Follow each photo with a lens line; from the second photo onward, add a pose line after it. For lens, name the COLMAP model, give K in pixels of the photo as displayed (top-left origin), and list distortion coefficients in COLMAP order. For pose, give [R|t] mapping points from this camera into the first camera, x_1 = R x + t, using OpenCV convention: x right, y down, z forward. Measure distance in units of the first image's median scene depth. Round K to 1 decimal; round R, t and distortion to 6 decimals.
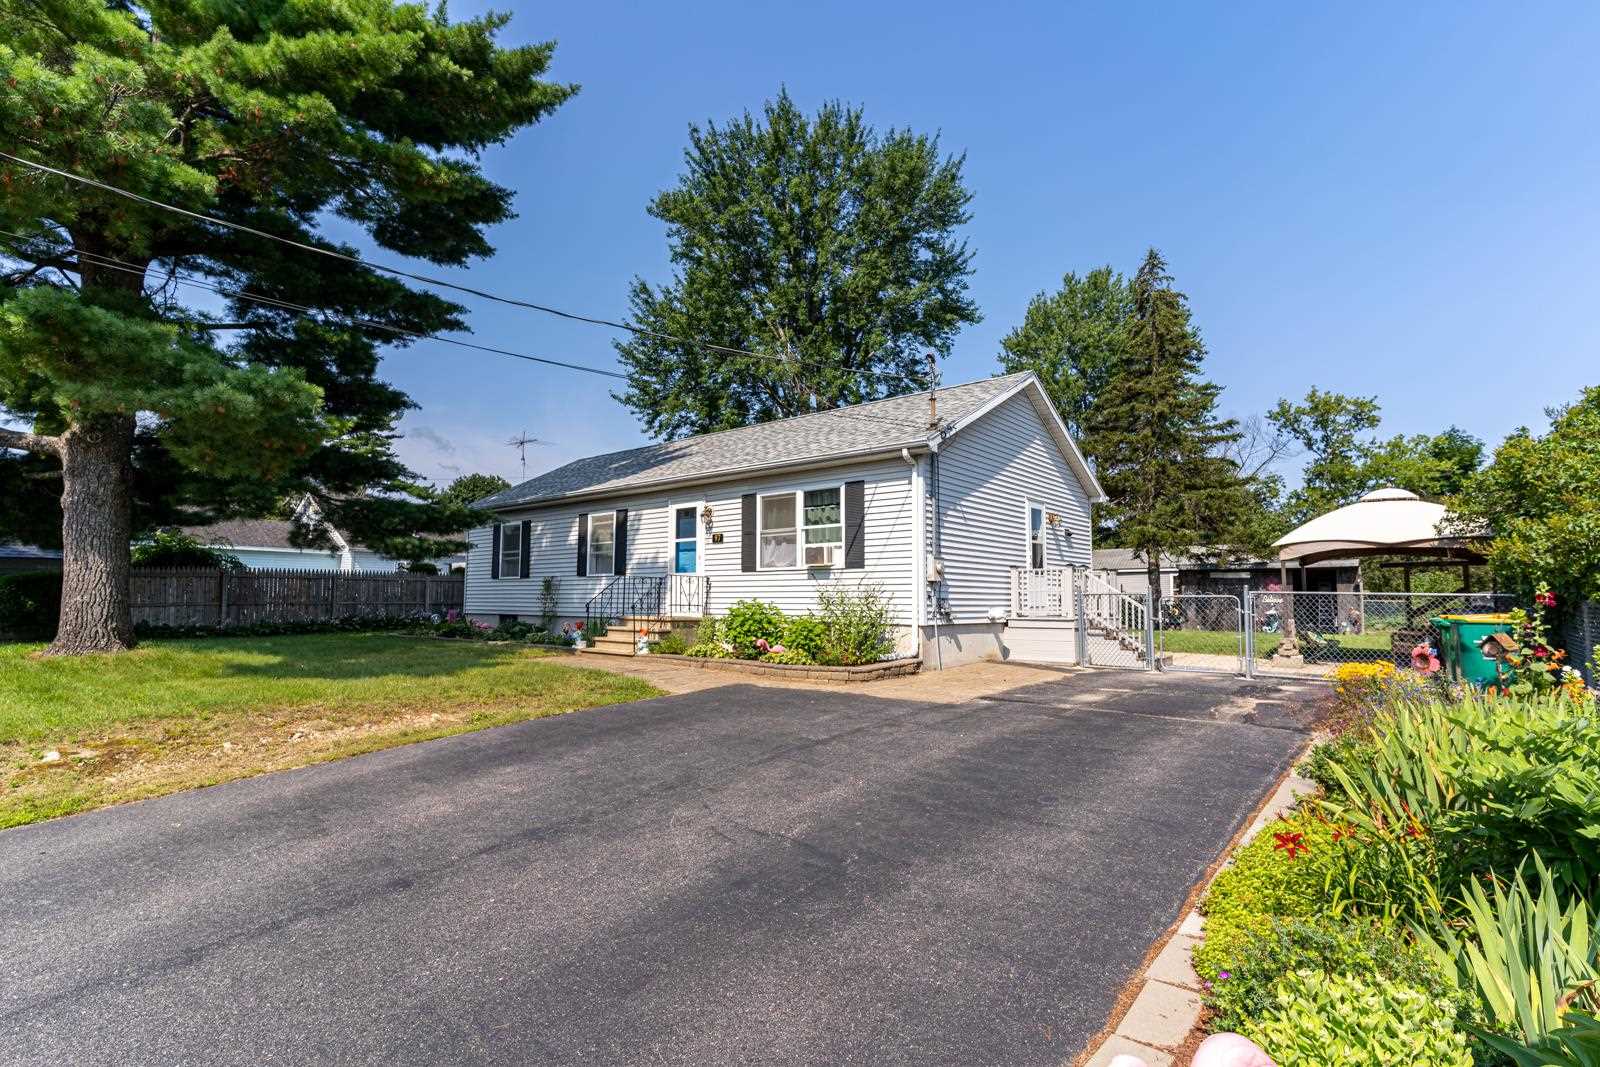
lens RADIAL K [[749.5, 0, 797.0], [0, 749.5, 539.9], [0, 0, 1]] dist [0.001061, -0.000379]
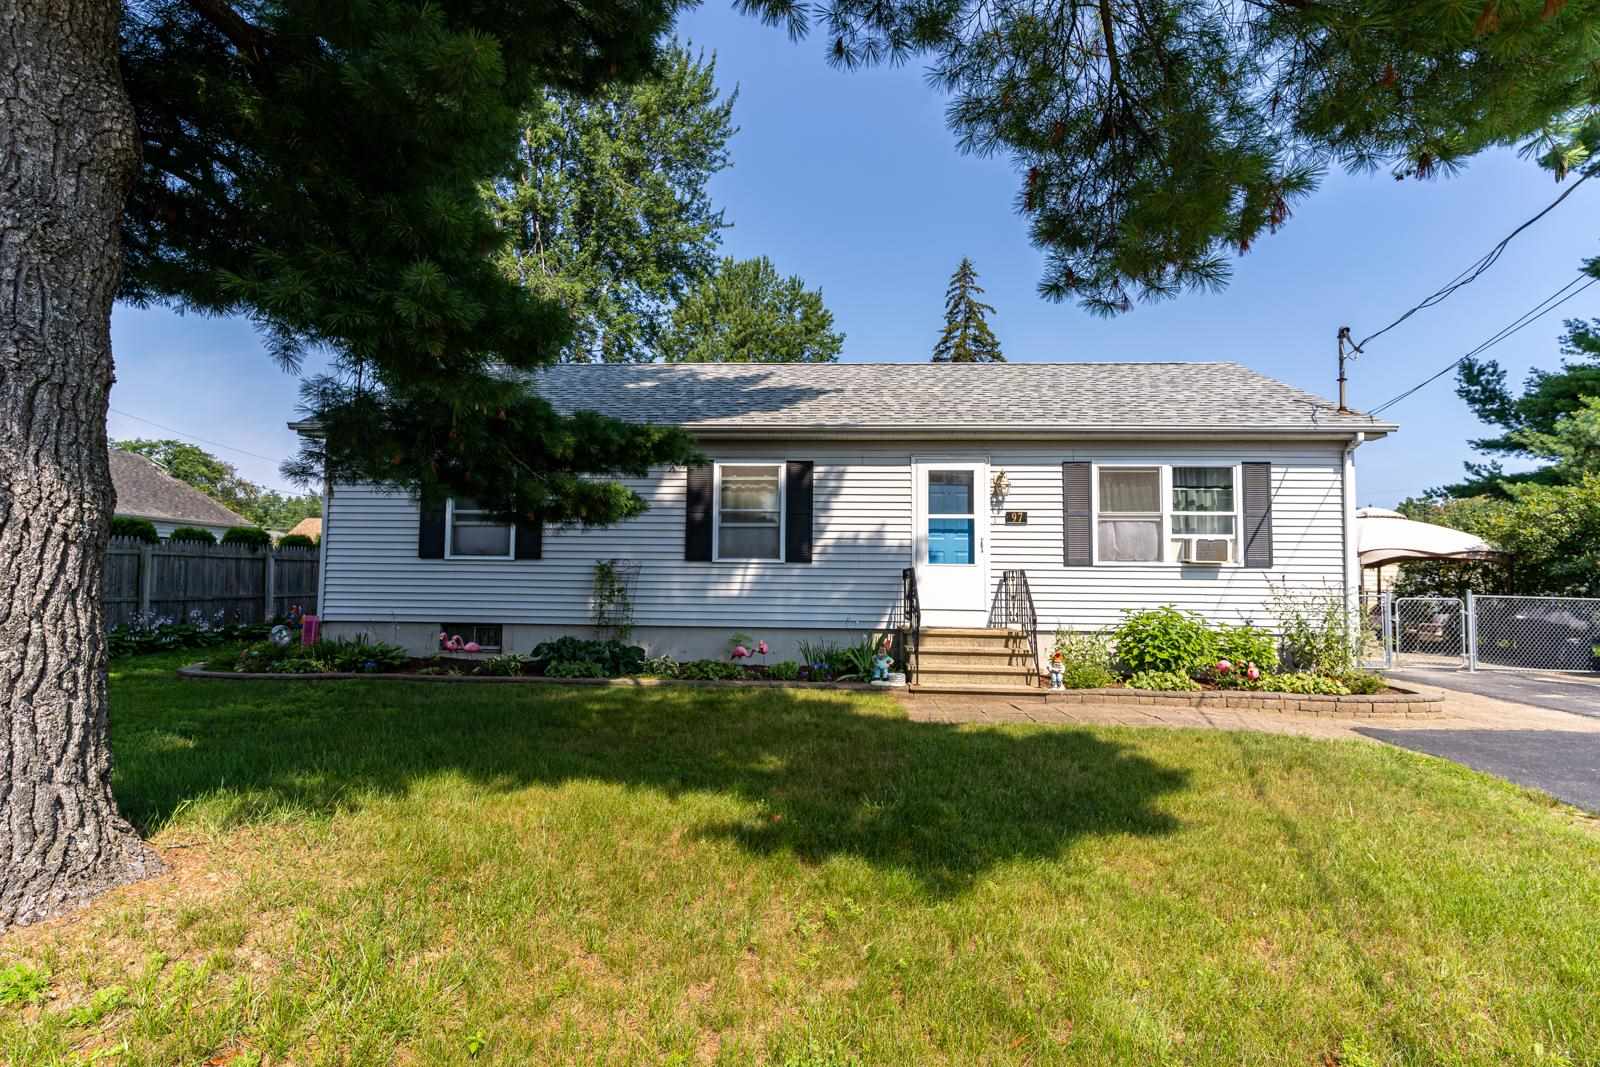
lens RADIAL K [[749.5, 0, 798.3], [0, 749.5, 538.0], [0, 0, 1]] dist [0.001061, -0.000379]
pose [[0.805730, 0.039074, 0.590993, -0.688295], [-0.057347, 0.998280, 0.012182, 0.020317], [-0.589501, -0.043707, 0.806585, 0.530428]]
